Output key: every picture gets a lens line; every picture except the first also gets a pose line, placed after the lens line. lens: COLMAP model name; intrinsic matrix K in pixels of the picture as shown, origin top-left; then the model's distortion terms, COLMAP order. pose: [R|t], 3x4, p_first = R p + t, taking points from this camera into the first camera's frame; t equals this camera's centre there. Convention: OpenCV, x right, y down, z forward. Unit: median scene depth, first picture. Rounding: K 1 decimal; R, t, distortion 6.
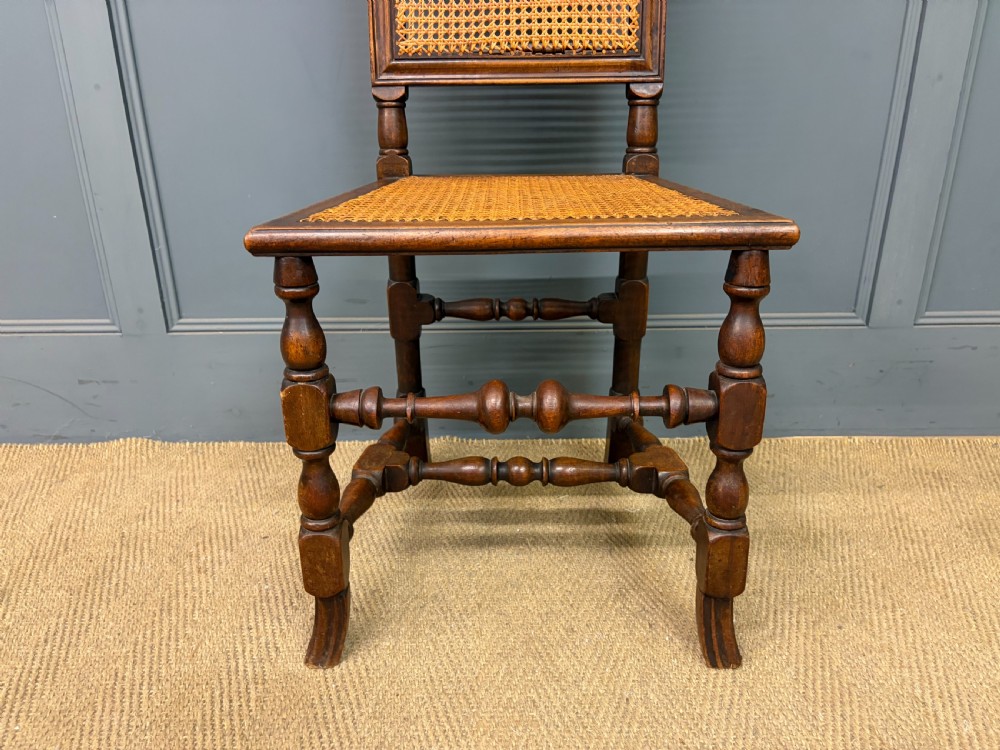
lens RADIAL K [[753.5, 0, 499.3], [0, 753.5, 383.2], [0, 0, 1]] dist [0.035299, -0.001762]
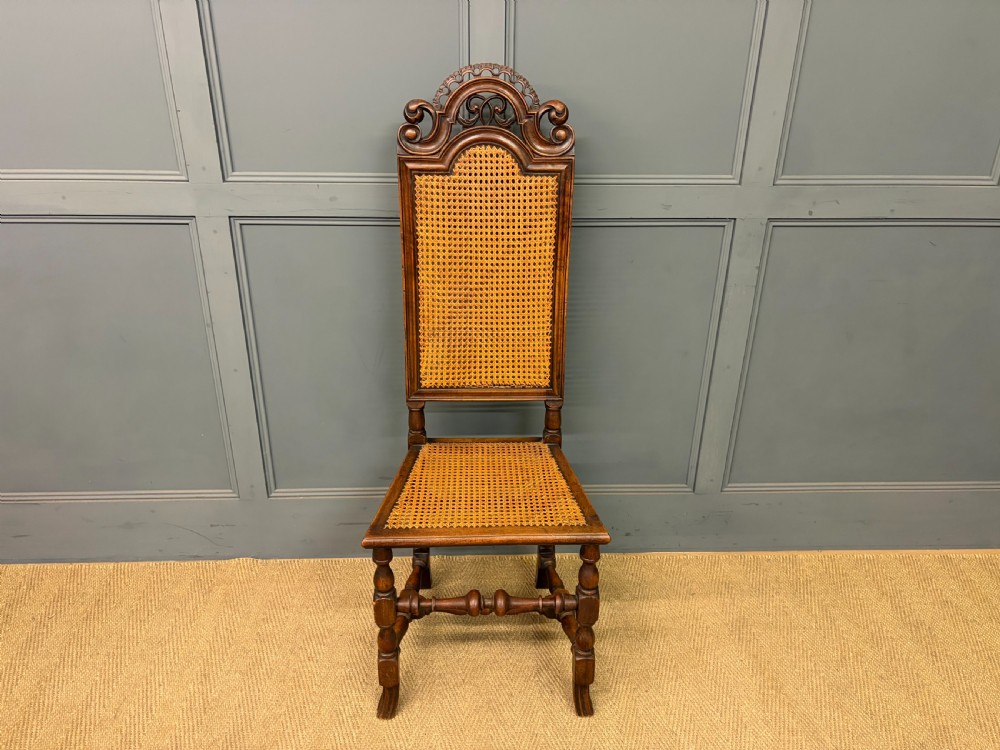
lens RADIAL K [[757.4, 0, 500.6], [0, 757.4, 379.9], [0, 0, 1]] dist [0.066702, -0.073523]
pose [[0.998828, 0.004049, 0.048232, -0.028891], [-0.007012, 0.998087, 0.061425, -0.571685], [-0.047891, -0.061691, 0.996946, -0.860539]]
